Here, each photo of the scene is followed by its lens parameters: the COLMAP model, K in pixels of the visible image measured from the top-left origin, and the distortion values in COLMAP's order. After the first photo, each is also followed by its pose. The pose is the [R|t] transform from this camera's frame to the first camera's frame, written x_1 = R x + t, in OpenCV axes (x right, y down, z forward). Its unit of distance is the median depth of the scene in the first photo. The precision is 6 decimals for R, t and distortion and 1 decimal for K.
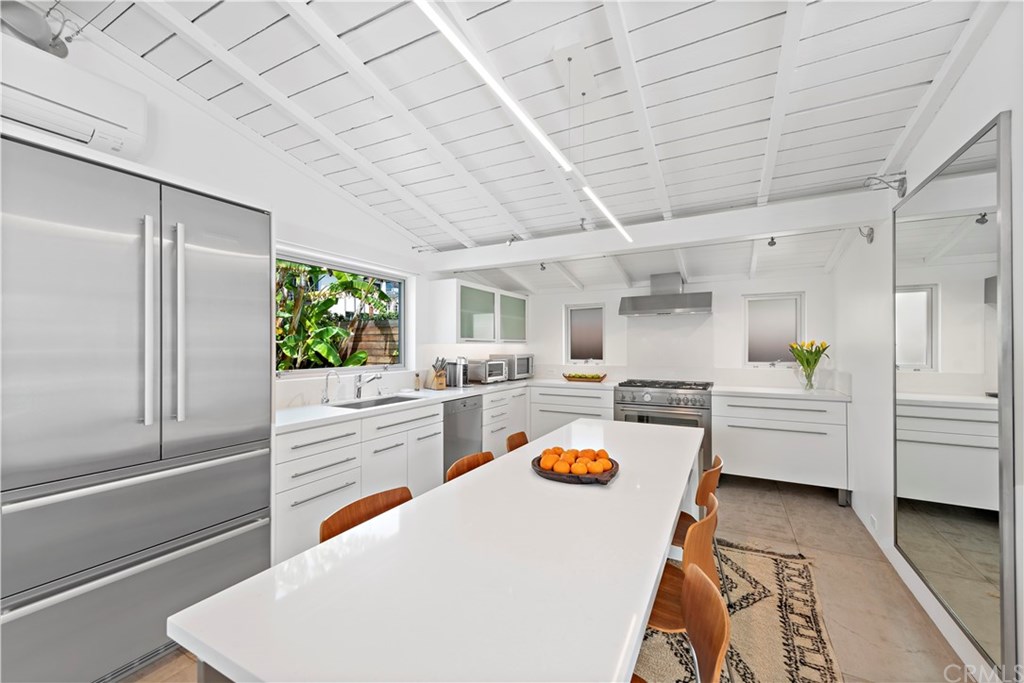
lens RADIAL K [[405.4, 0, 515.8], [0, 405.4, 345.7], [0, 0, 1]] dist [0.002278, 0.000164]
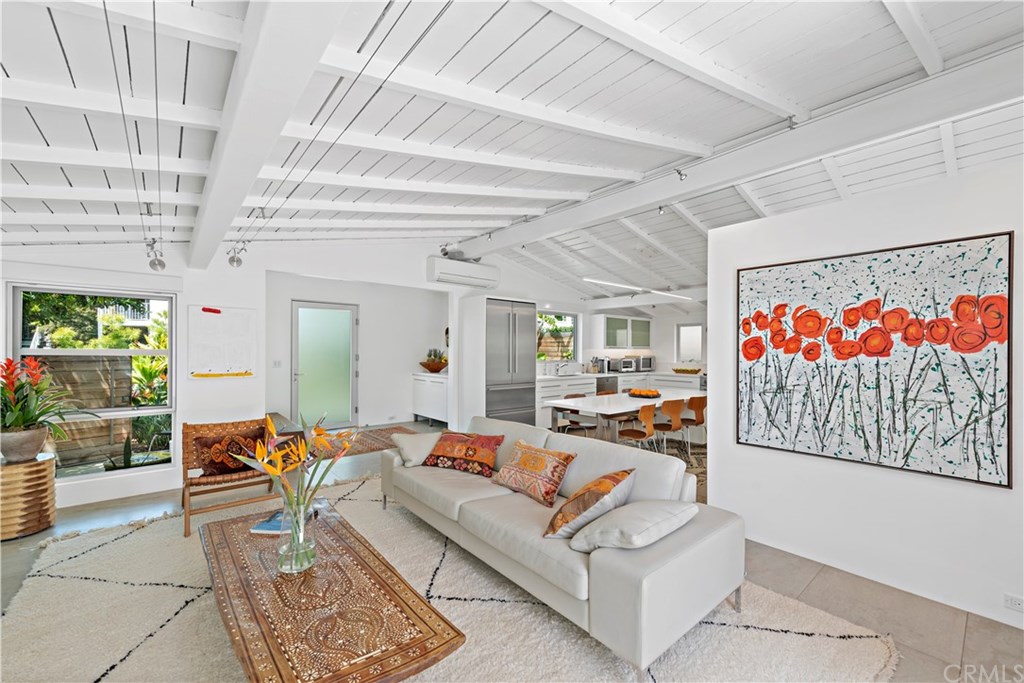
lens RADIAL K [[408.6, 0, 510.7], [0, 408.6, 346.6], [0, 0, 1]] dist [0.004102, 0.000212]
pose [[0.927601, 0.005483, -0.373531, 0.135109], [-0.007245, 0.999968, -0.003313, -0.006016], [0.373501, 0.005779, 0.927612, -0.772065]]
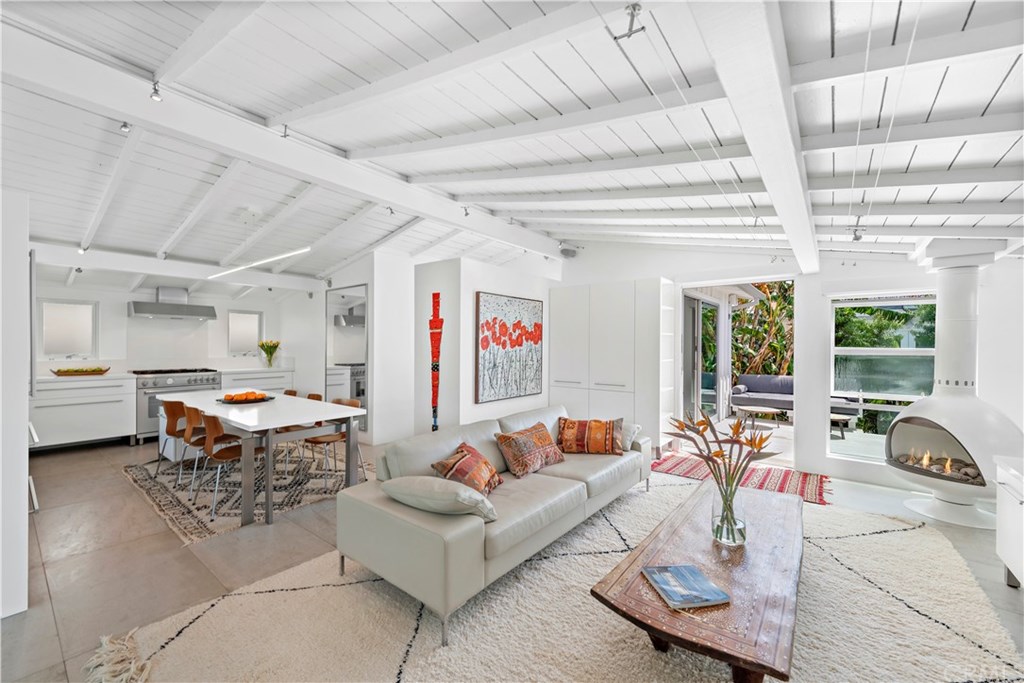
lens RADIAL K [[408.6, 0, 507.1], [0, 408.6, 346.1], [0, 0, 1]] dist [0.004102, 0.000212]
pose [[0.179723, 0.002914, 0.983713, -0.717392], [-0.010939, 0.999940, -0.000963, 0.001291], [-0.983656, -0.010588, 0.179745, -0.300246]]
